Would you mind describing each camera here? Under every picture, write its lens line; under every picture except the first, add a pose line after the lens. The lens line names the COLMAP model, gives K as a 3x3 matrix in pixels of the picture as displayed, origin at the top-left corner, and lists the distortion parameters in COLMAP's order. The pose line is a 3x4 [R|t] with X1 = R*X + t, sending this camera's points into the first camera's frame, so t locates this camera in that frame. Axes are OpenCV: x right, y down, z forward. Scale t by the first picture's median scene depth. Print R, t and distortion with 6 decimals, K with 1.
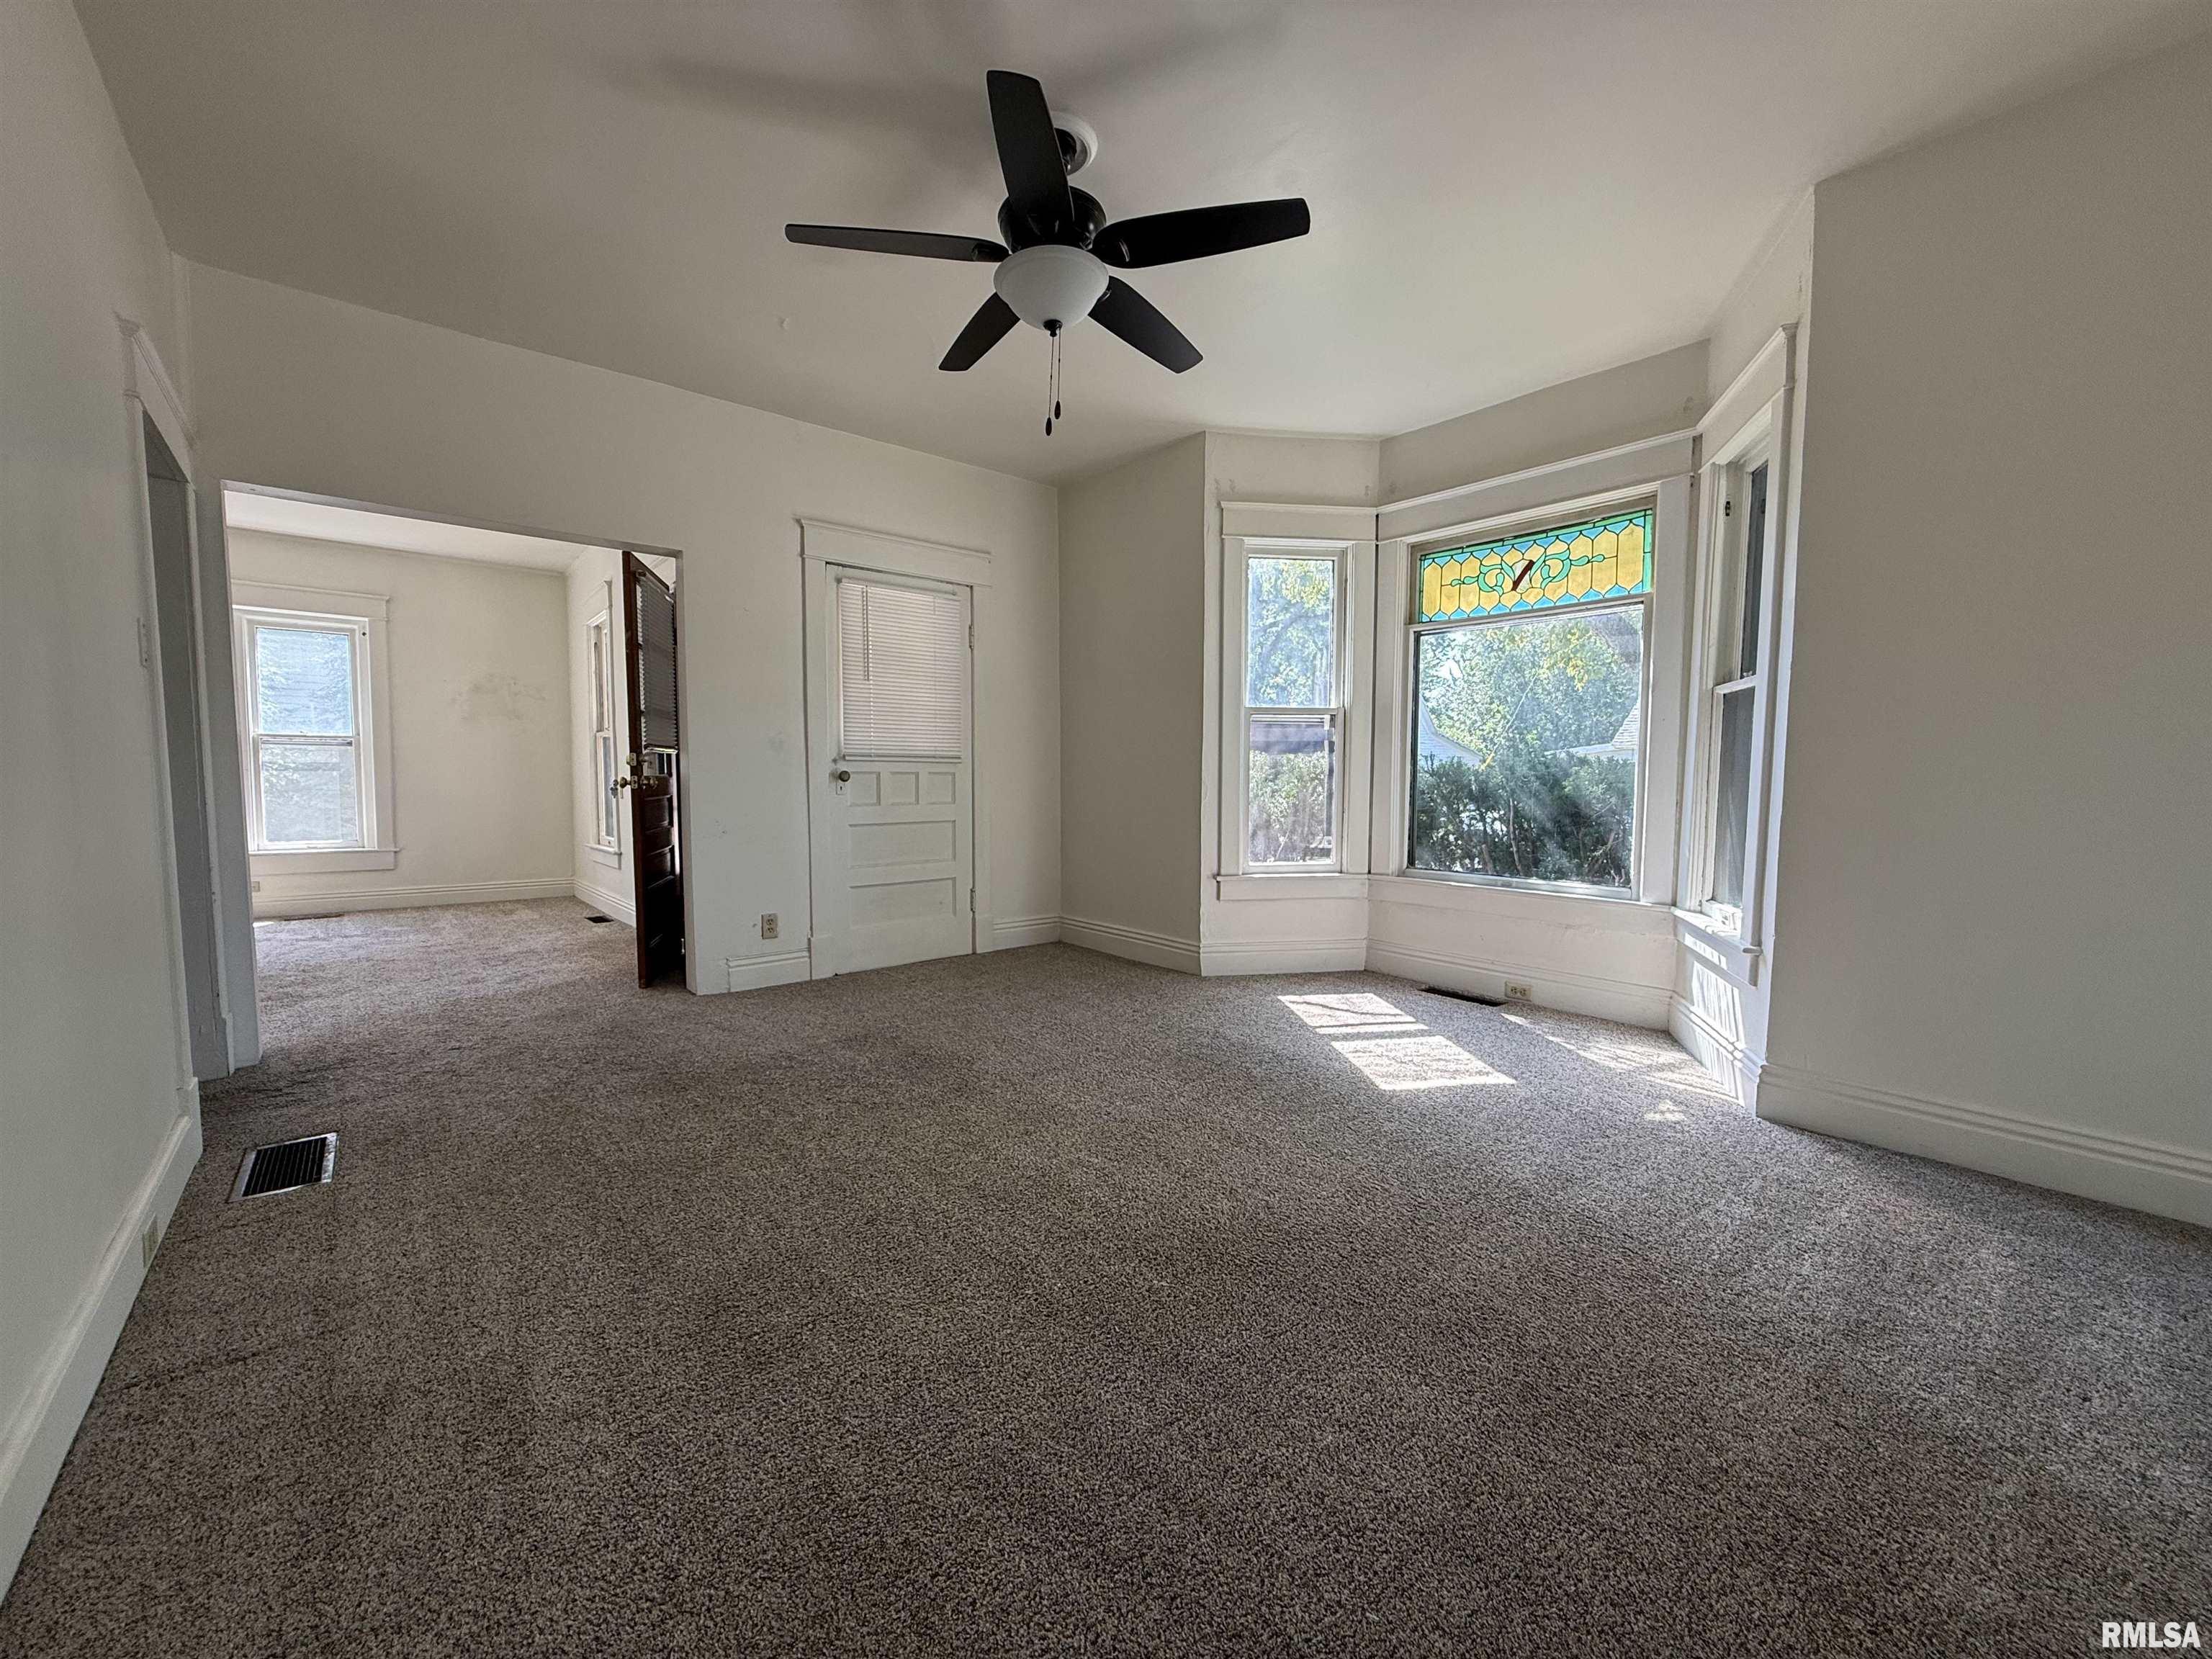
lens RADIAL K [[880.9, 0, 1106.0], [0, 880.9, 829.5], [0, 0, 1]] dist [-0.000668, -0.000209]
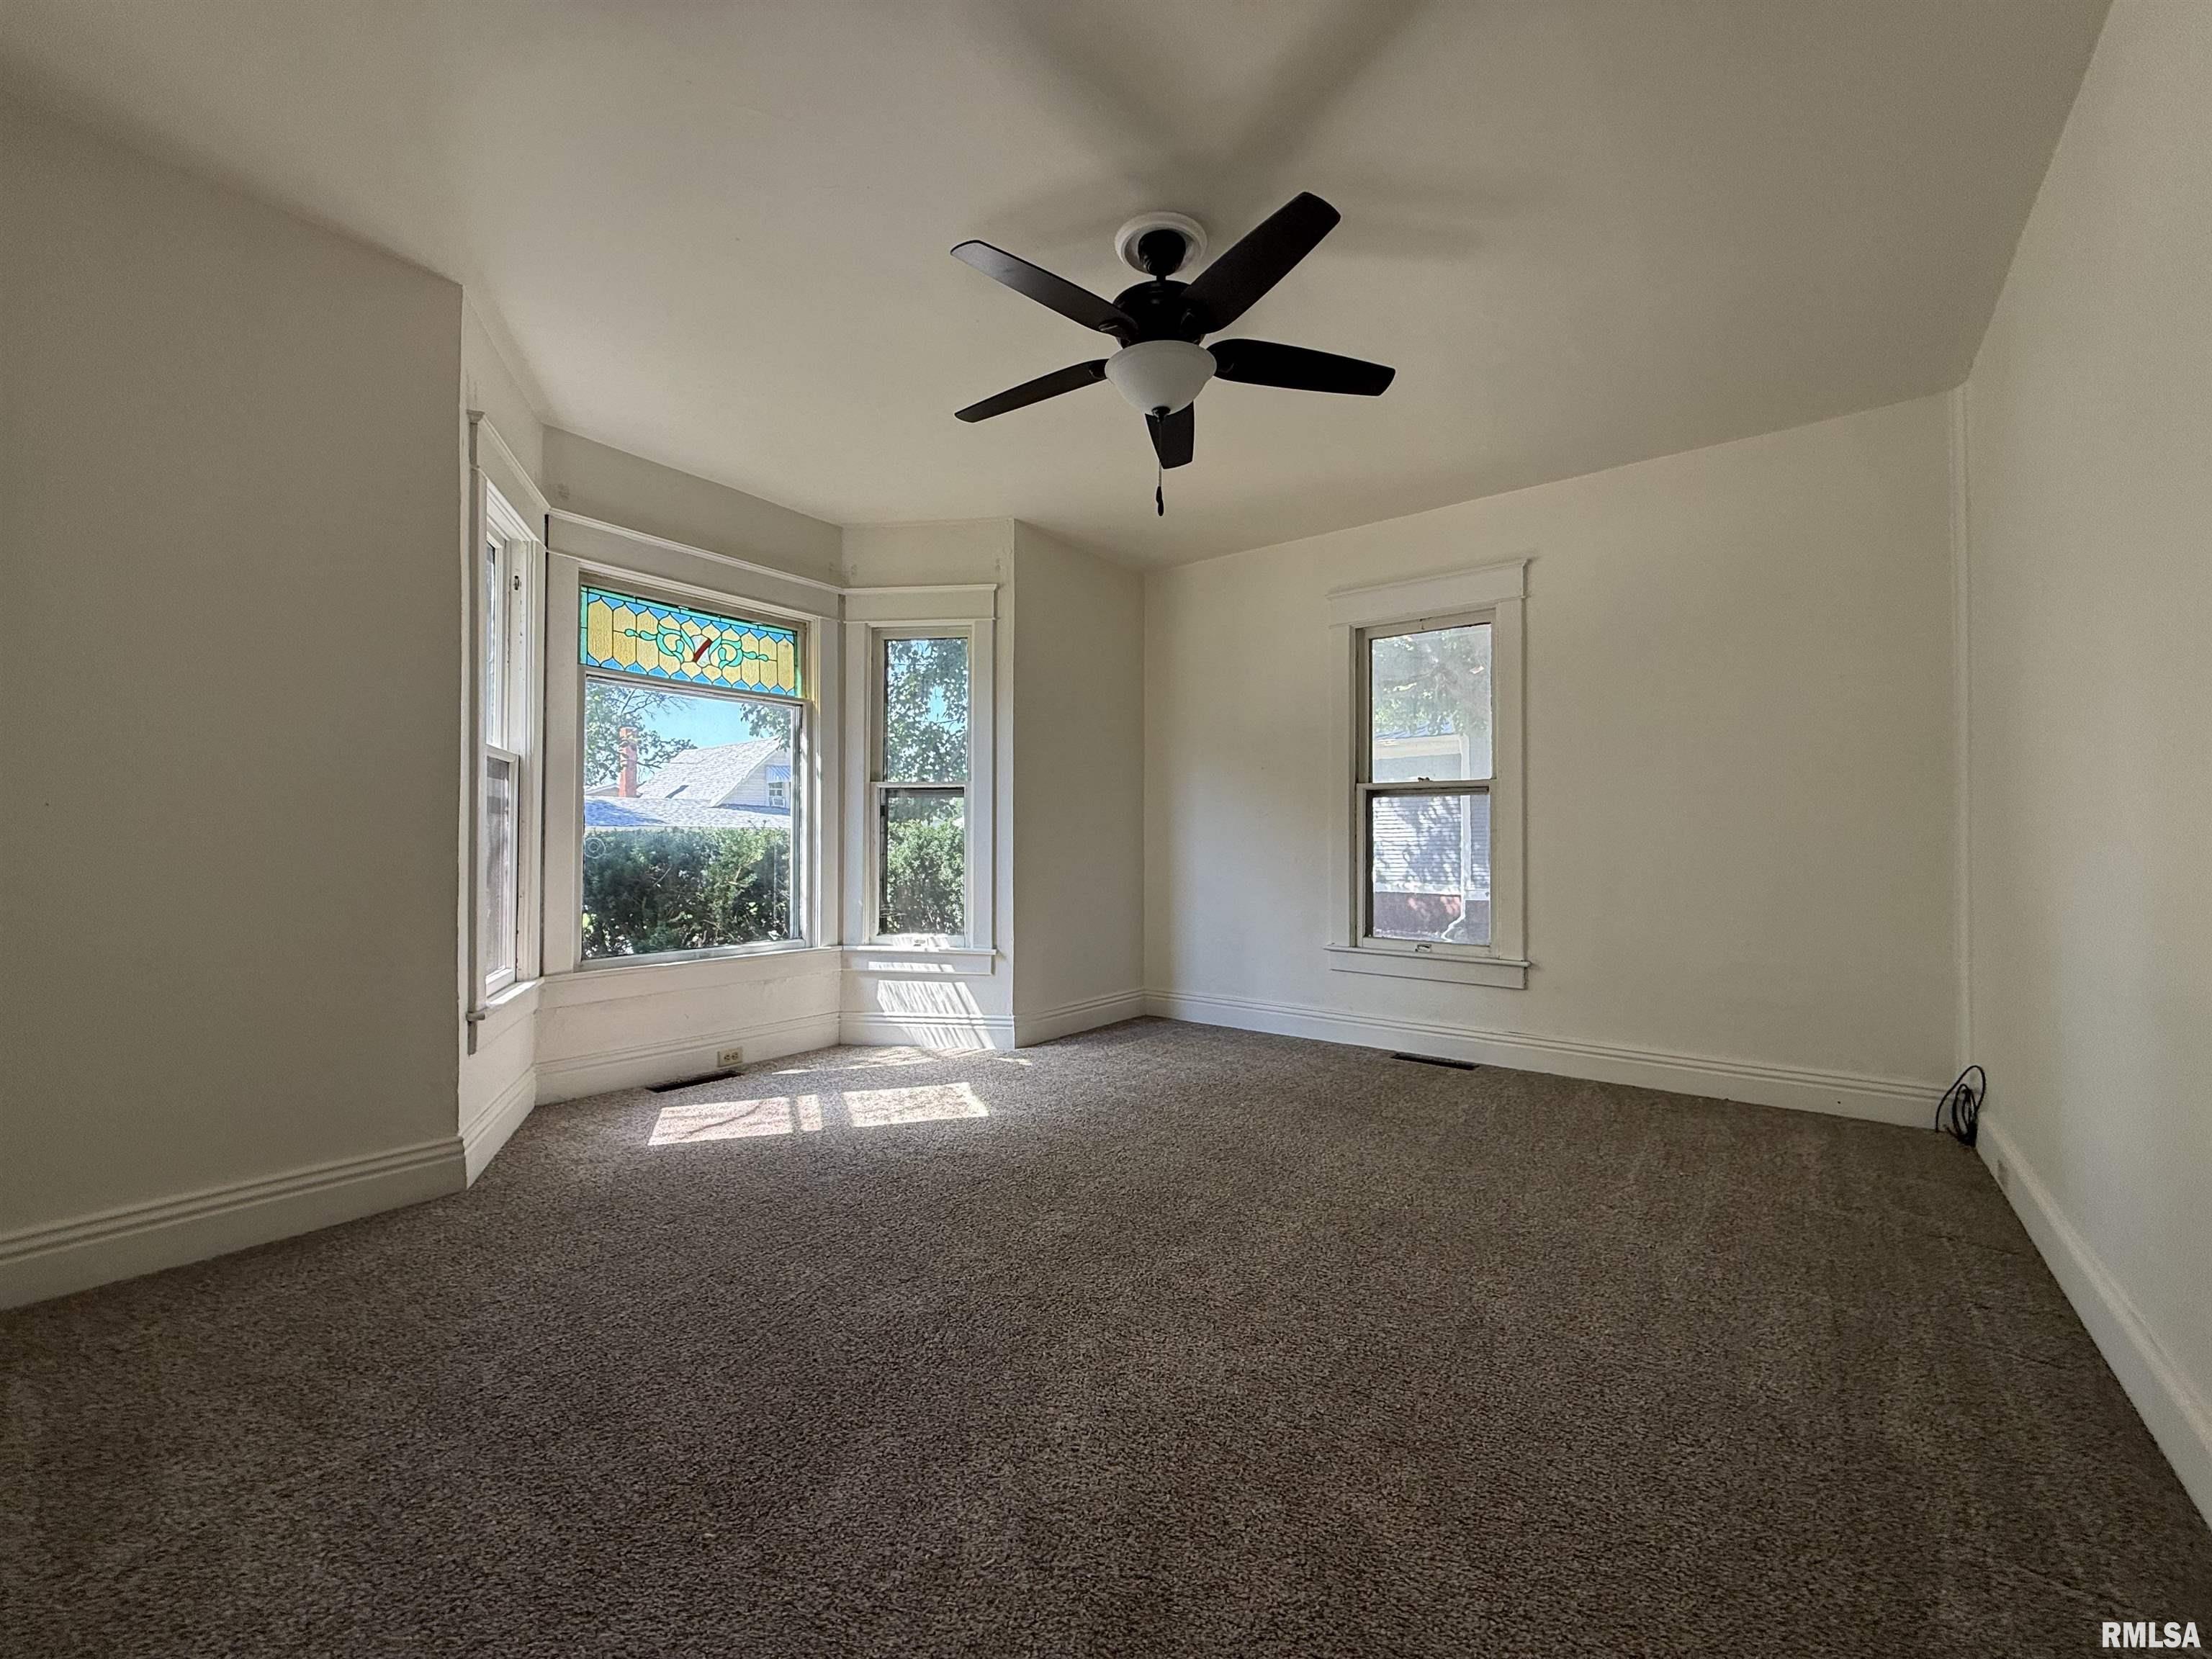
lens RADIAL K [[880.9, 0, 1106.0], [0, 880.9, 829.5], [0, 0, 1]] dist [-0.000668, -0.000209]
pose [[-0.210246, 0.019137, 0.977461, -0.651848], [0.063822, 0.997944, -0.005810, -0.047686], [-0.975563, 0.061162, -0.211035, 0.812718]]
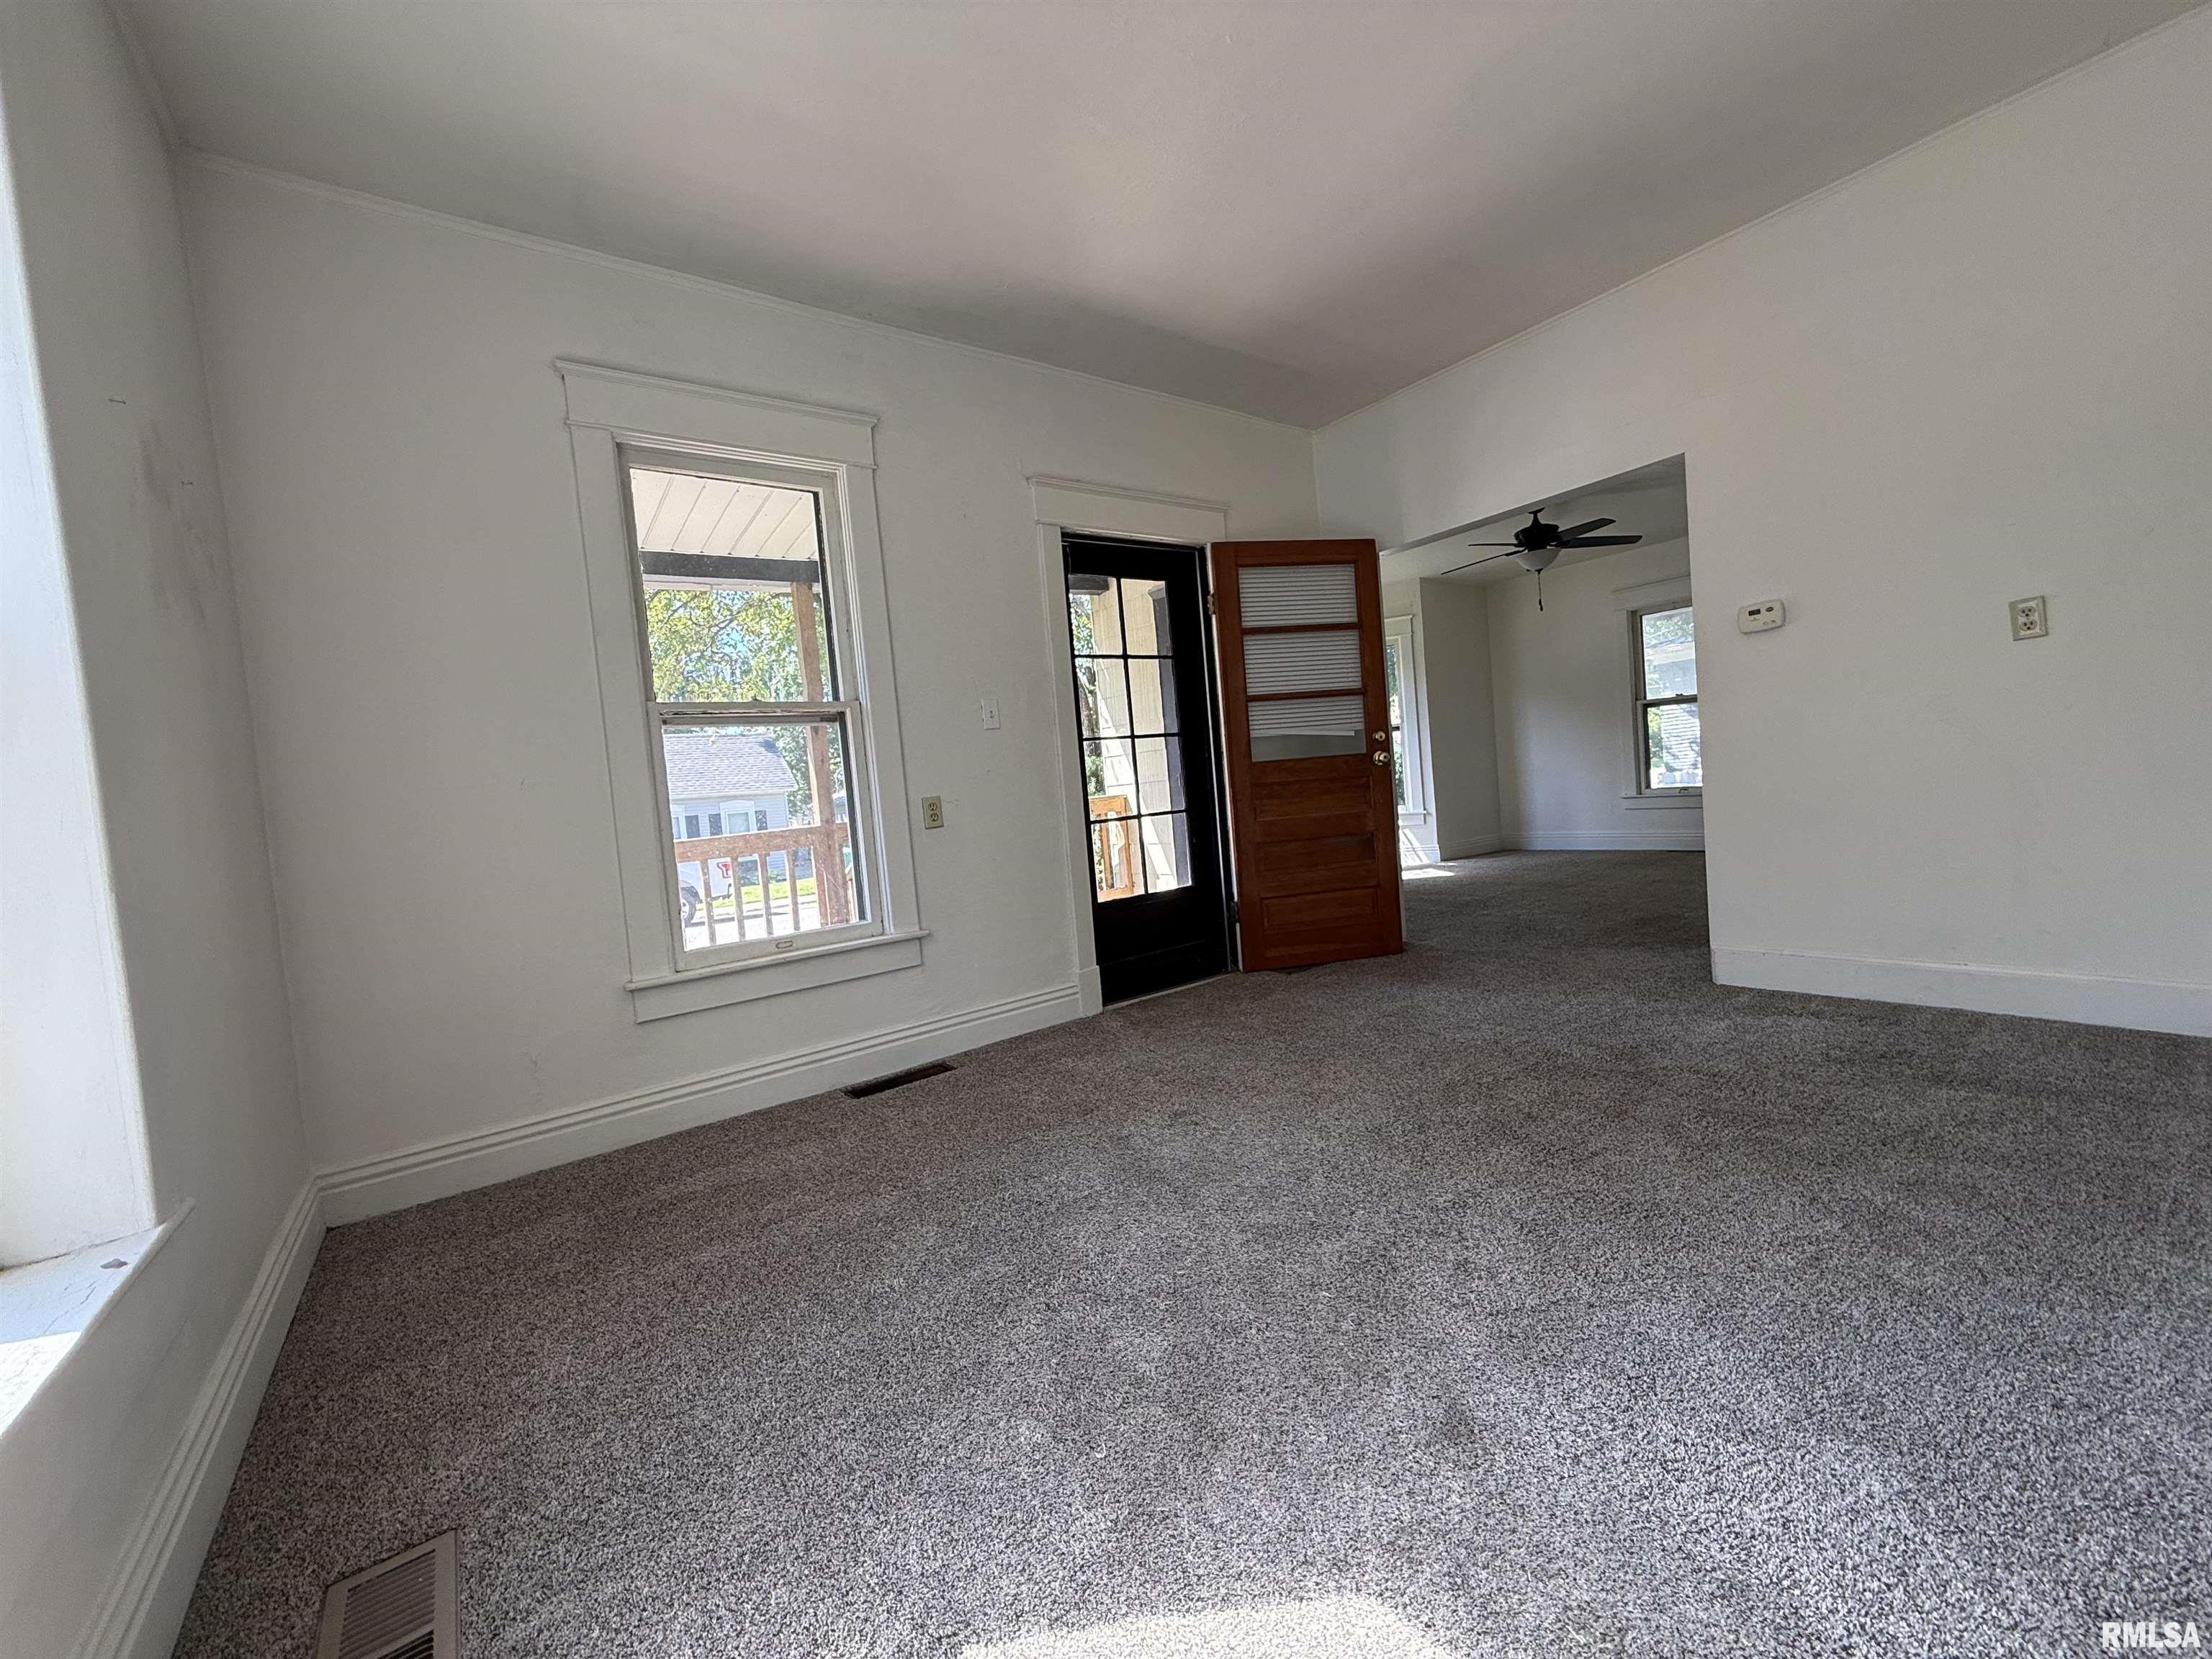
lens RADIAL K [[880.9, 0, 1106.0], [0, 880.9, 829.5], [0, 0, 1]] dist [-0.000668, -0.000209]
pose [[0.065405, -0.042266, 0.996963, -1.732928], [0.151631, 0.987921, 0.031935, -0.050318], [-0.986271, 0.149081, 0.071024, 1.362184]]
